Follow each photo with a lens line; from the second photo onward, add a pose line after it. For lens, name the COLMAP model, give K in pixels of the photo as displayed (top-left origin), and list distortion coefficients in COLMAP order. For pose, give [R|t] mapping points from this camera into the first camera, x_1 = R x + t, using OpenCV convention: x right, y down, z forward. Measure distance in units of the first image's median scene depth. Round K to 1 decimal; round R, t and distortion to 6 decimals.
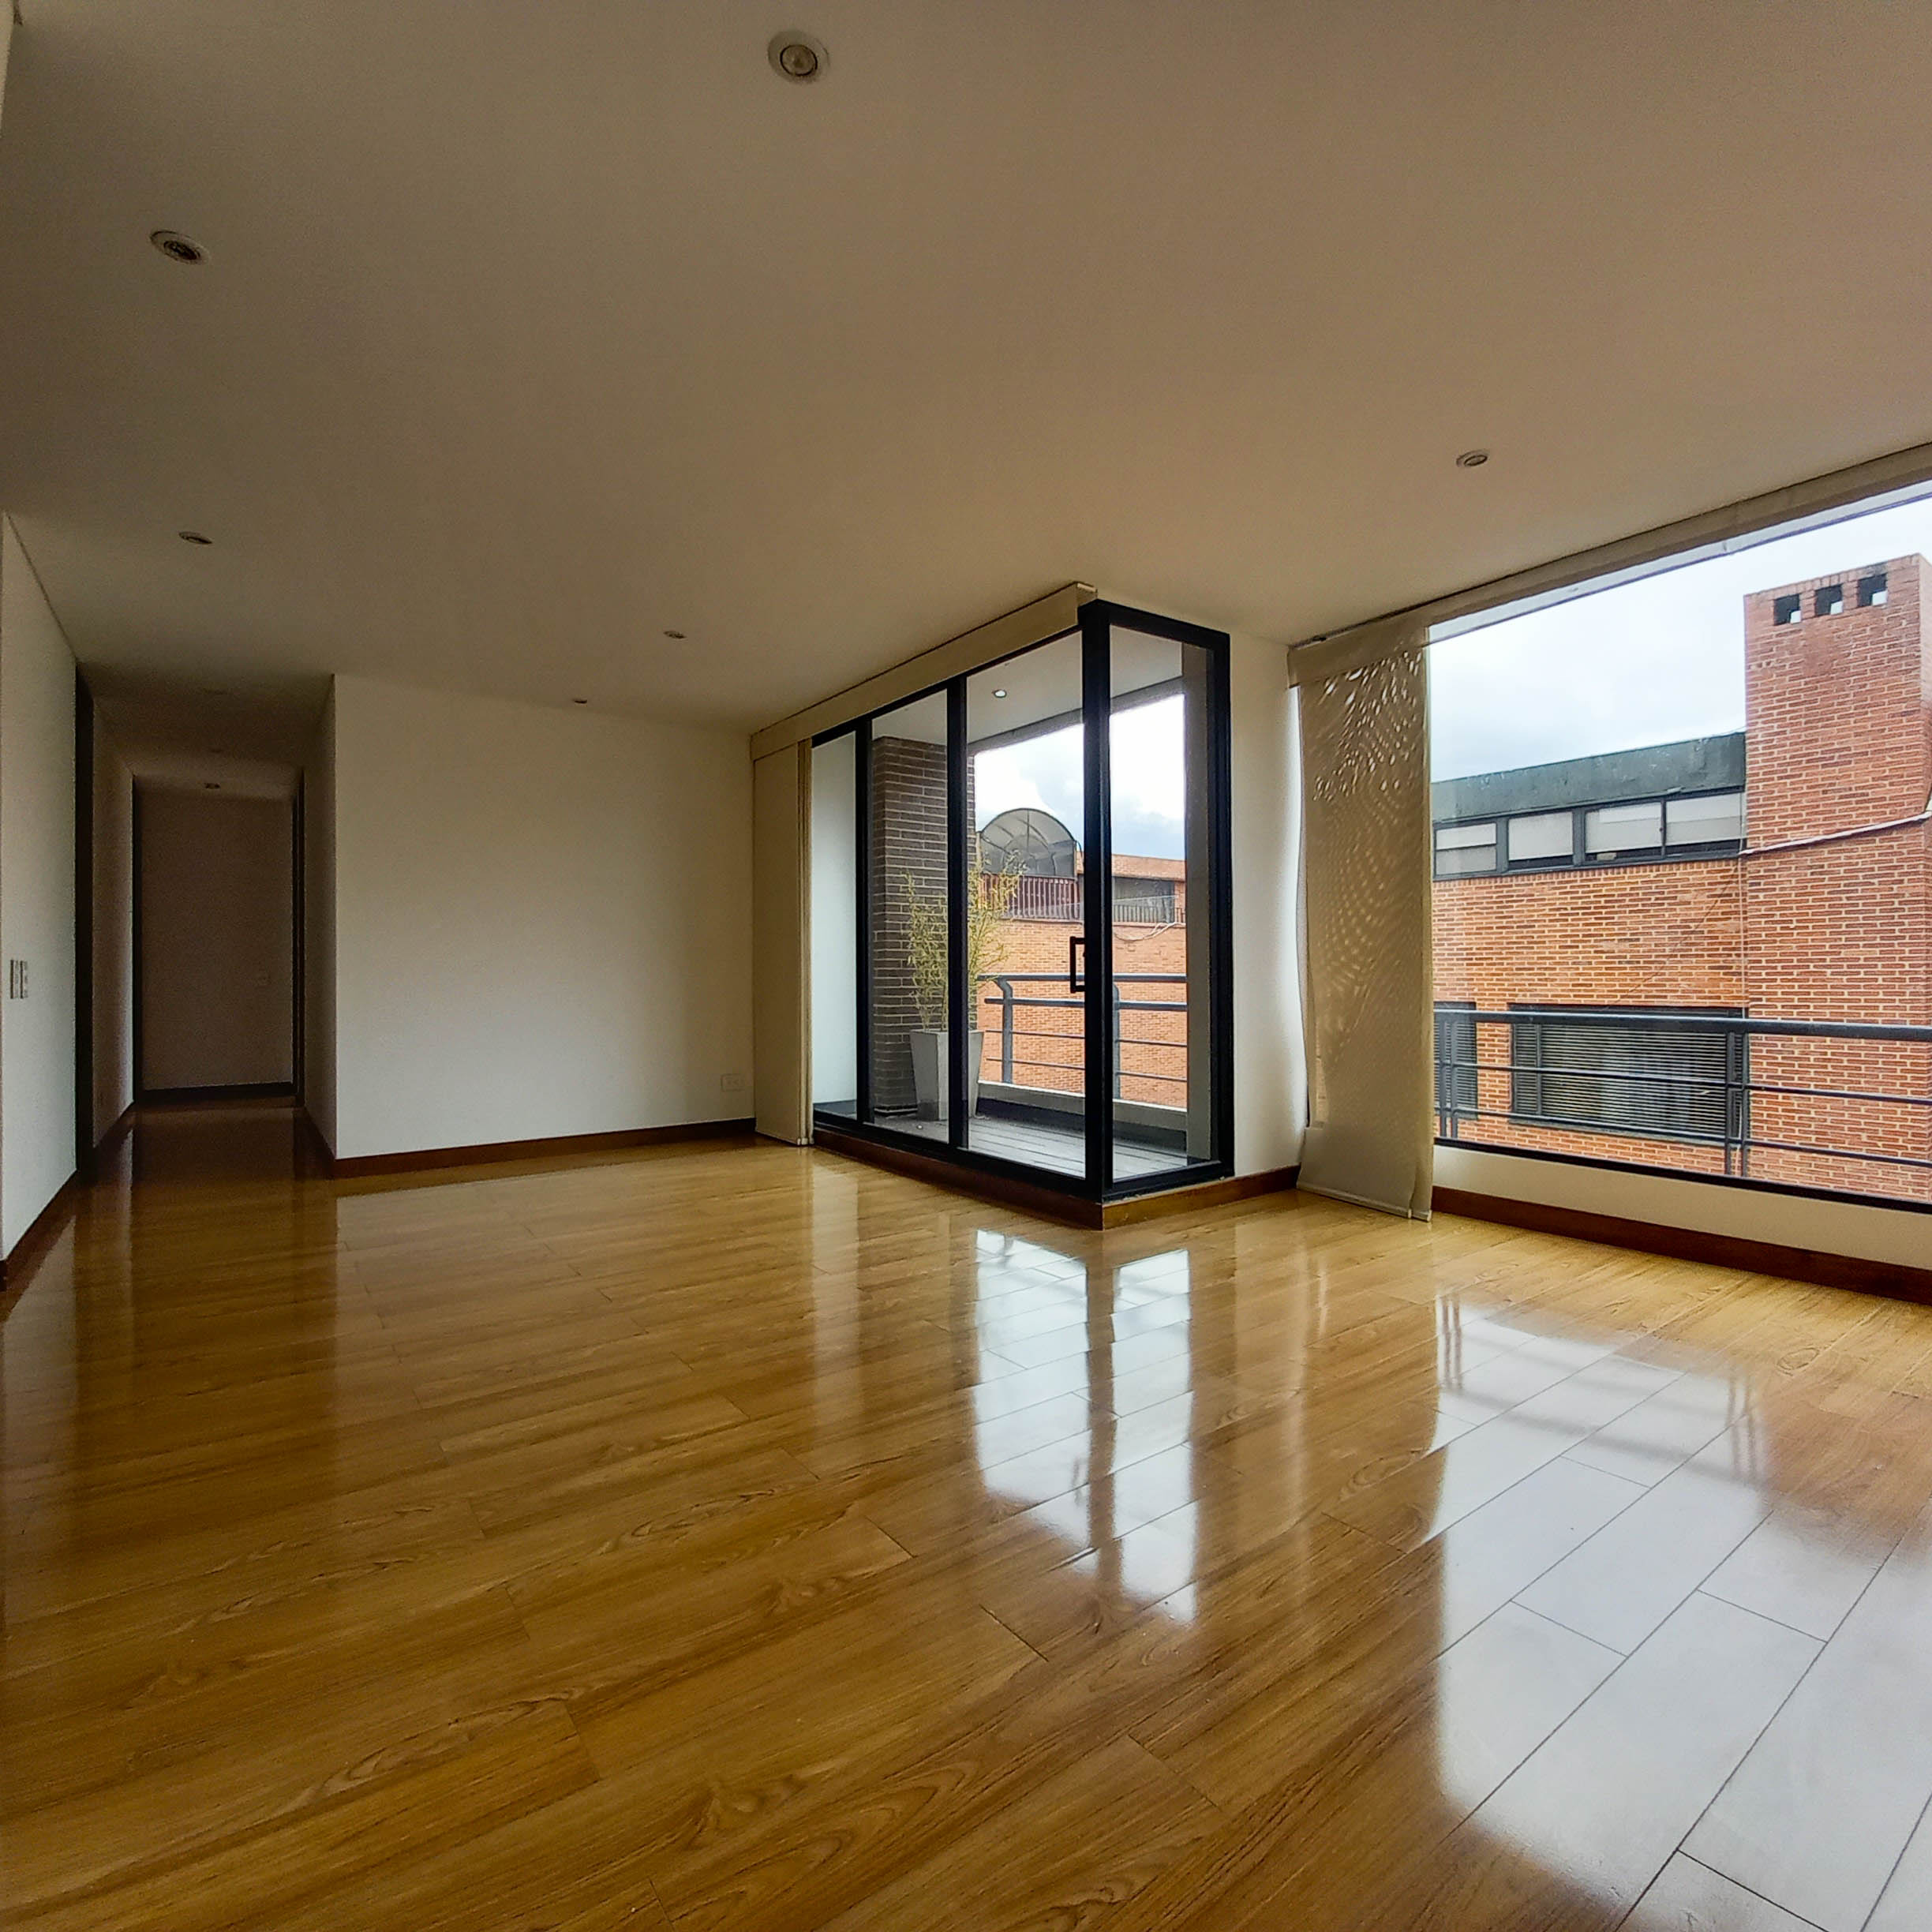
lens RADIAL K [[1006.6, 0, 968.0], [0, 1006.6, 960.8], [0, 0, 1]] dist [-0.001399, -0.000090]
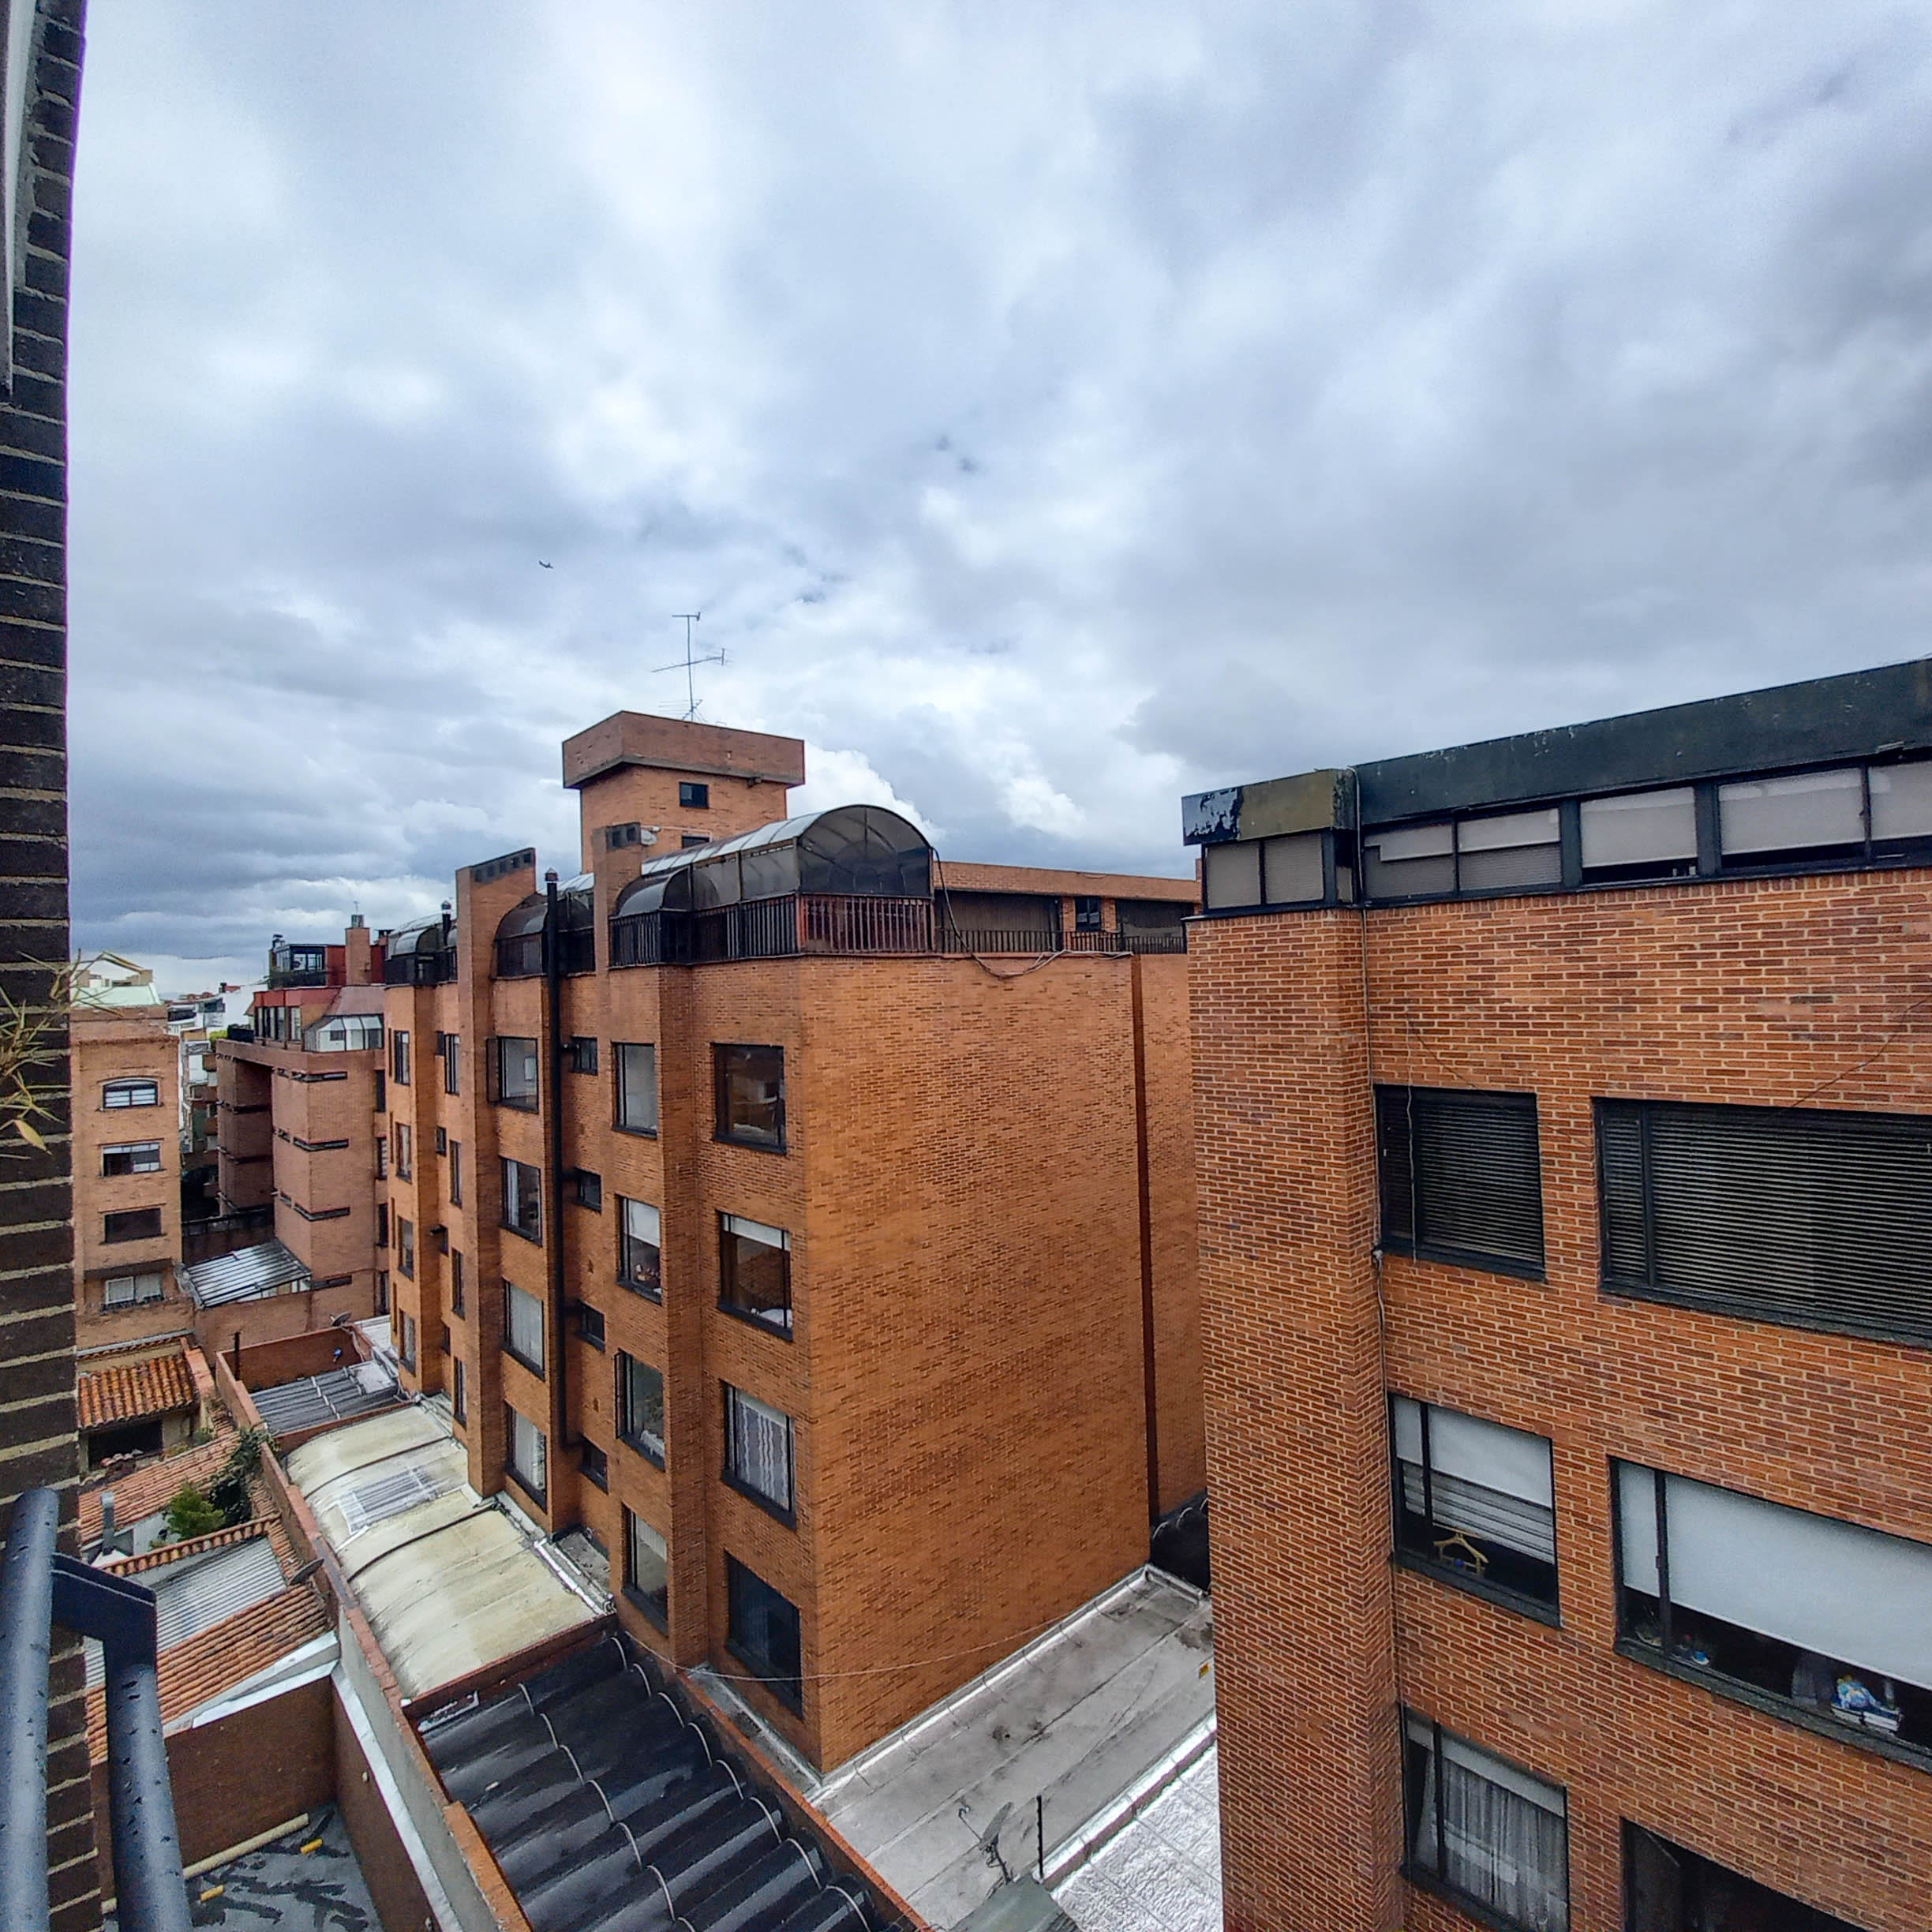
lens RADIAL K [[1006.6, 0, 968.0], [0, 1006.6, 960.8], [0, 0, 1]] dist [-0.001399, -0.000090]
pose [[0.994028, -0.022005, 0.106887, 0.088721], [0.023249, 0.999676, -0.010400, -0.045303], [-0.106624, 0.012822, 0.994217, 0.423938]]
